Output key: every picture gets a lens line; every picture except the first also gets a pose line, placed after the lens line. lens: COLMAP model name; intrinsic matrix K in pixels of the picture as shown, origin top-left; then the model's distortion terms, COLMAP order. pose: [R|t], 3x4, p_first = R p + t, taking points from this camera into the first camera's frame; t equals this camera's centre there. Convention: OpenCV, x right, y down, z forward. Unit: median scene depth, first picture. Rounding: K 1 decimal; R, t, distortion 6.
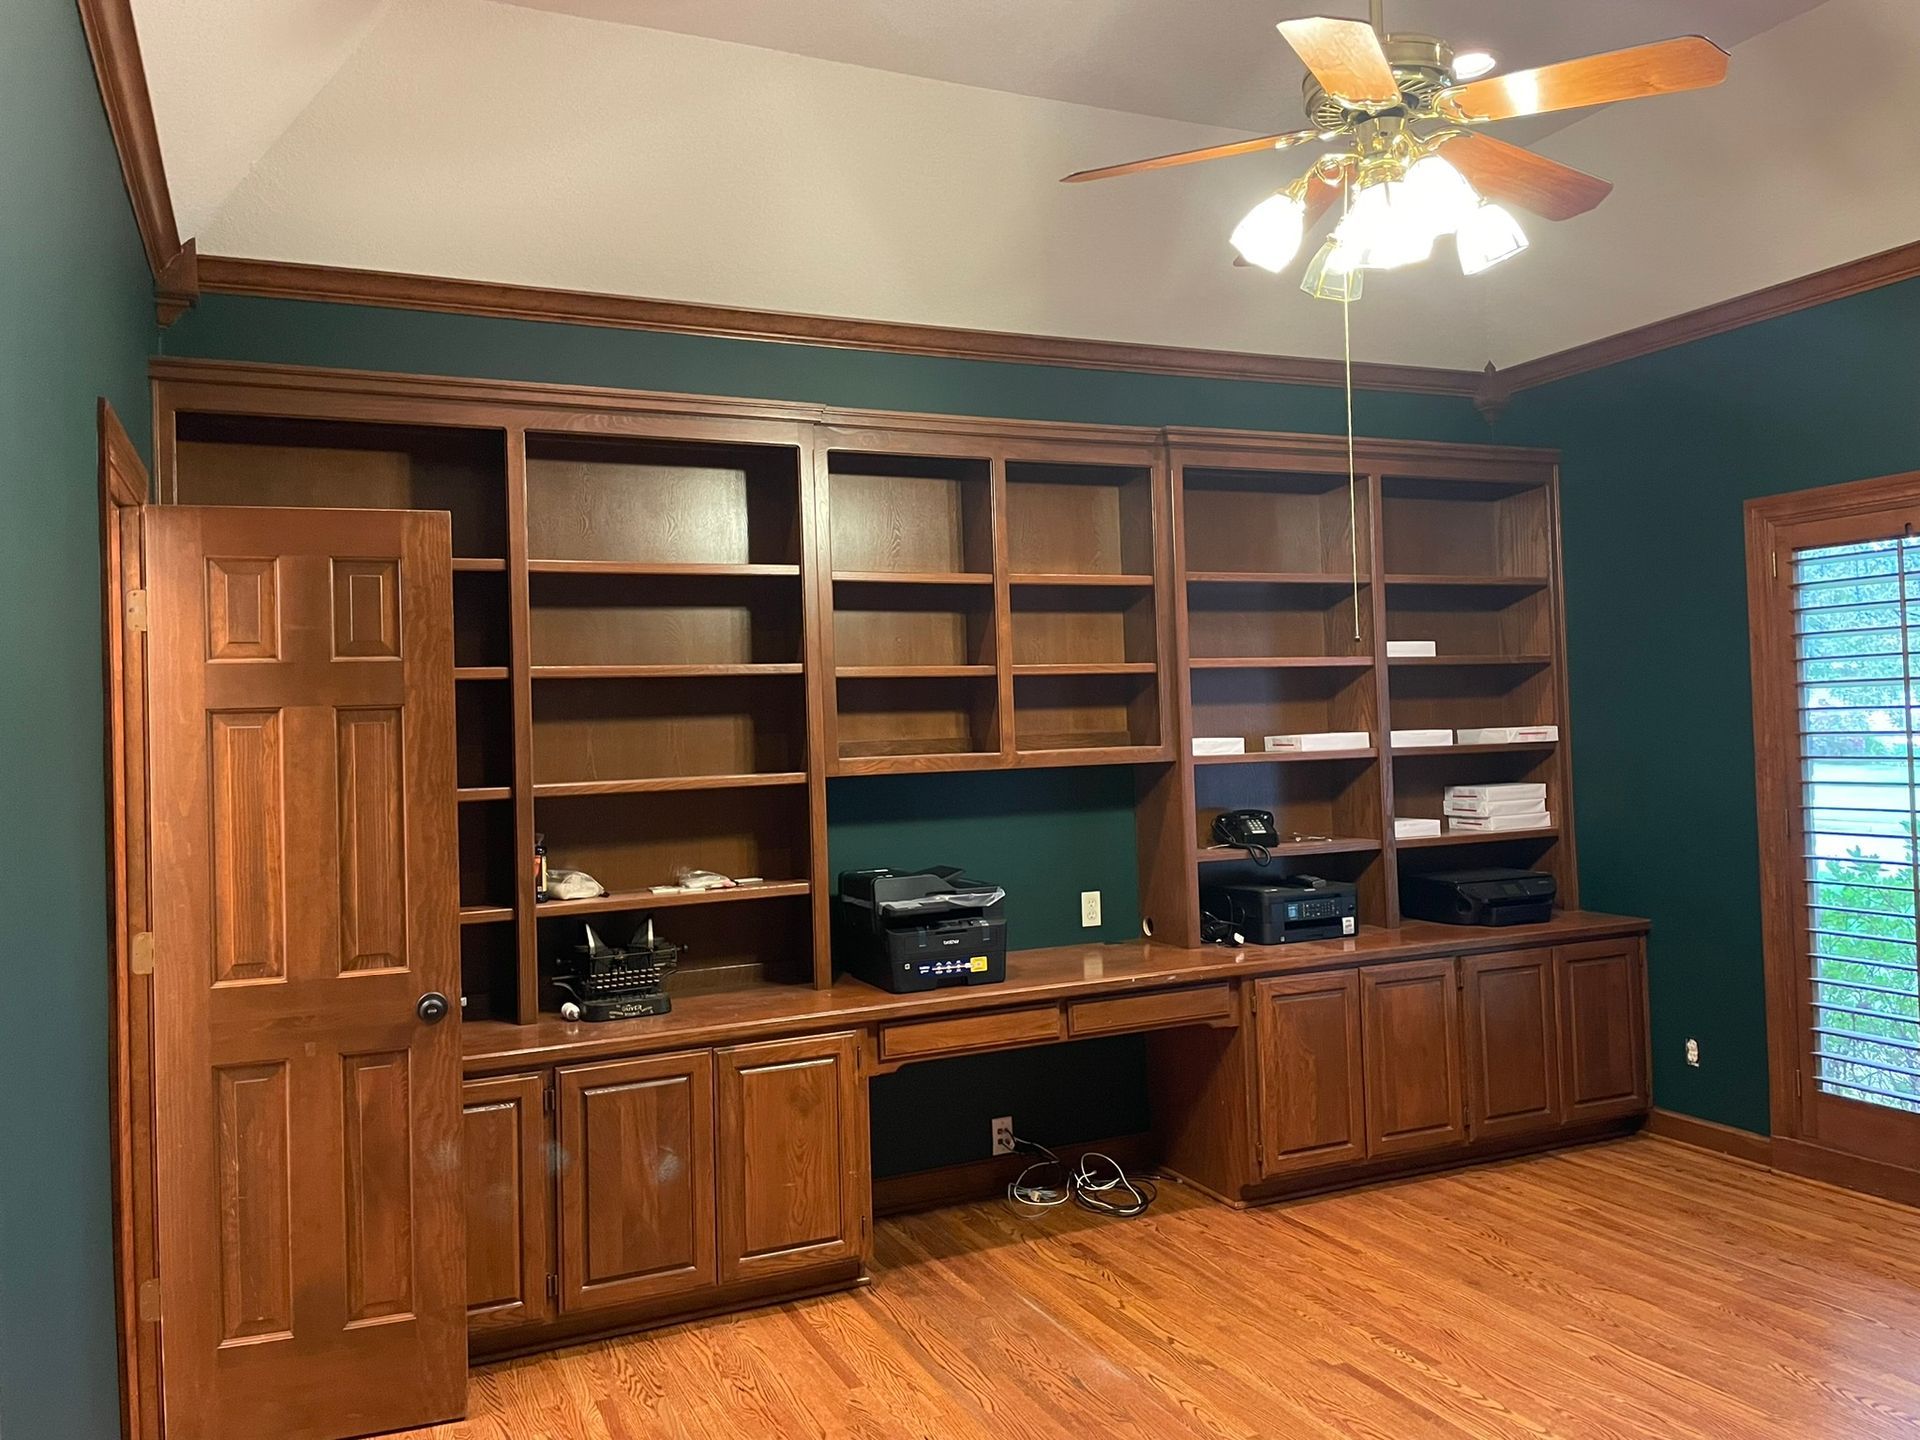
lens RADIAL K [[1458.7, 0, 958.7], [0, 1458.7, 714.3], [0, 0, 1]] dist [0.070873, -0.089752]
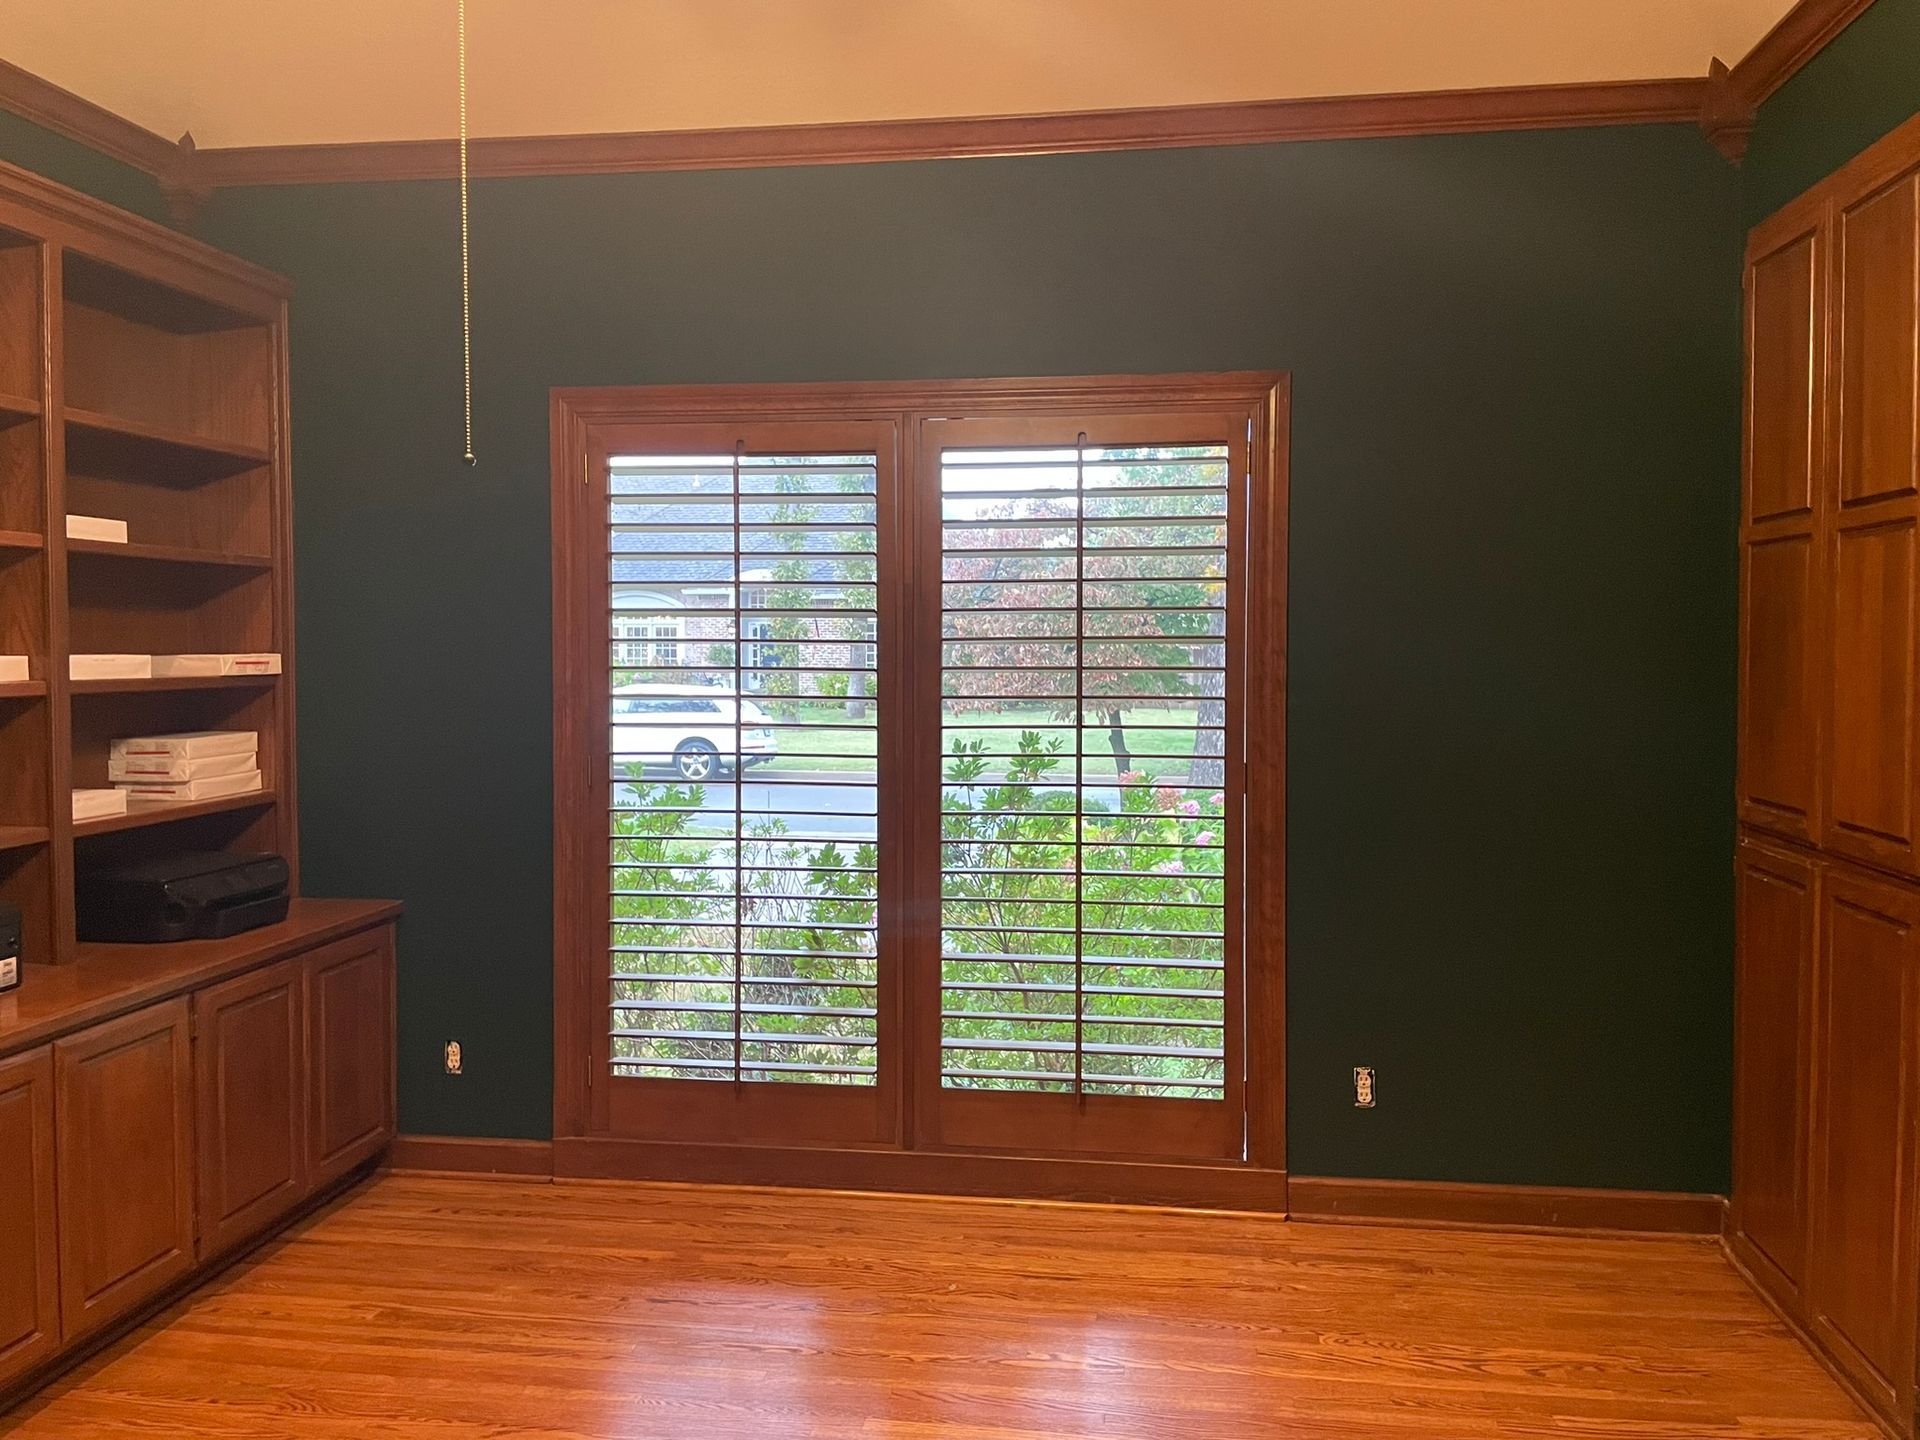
lens RADIAL K [[1458.7, 0, 969.4], [0, 1458.7, 690.3], [0, 0, 1]] dist [0.070873, -0.089752]
pose [[0.531090, 0.004978, 0.847301, -0.043667], [-0.025900, 0.999611, 0.010361, 0.010883], [-0.846920, -0.027447, 0.531012, 0.346709]]
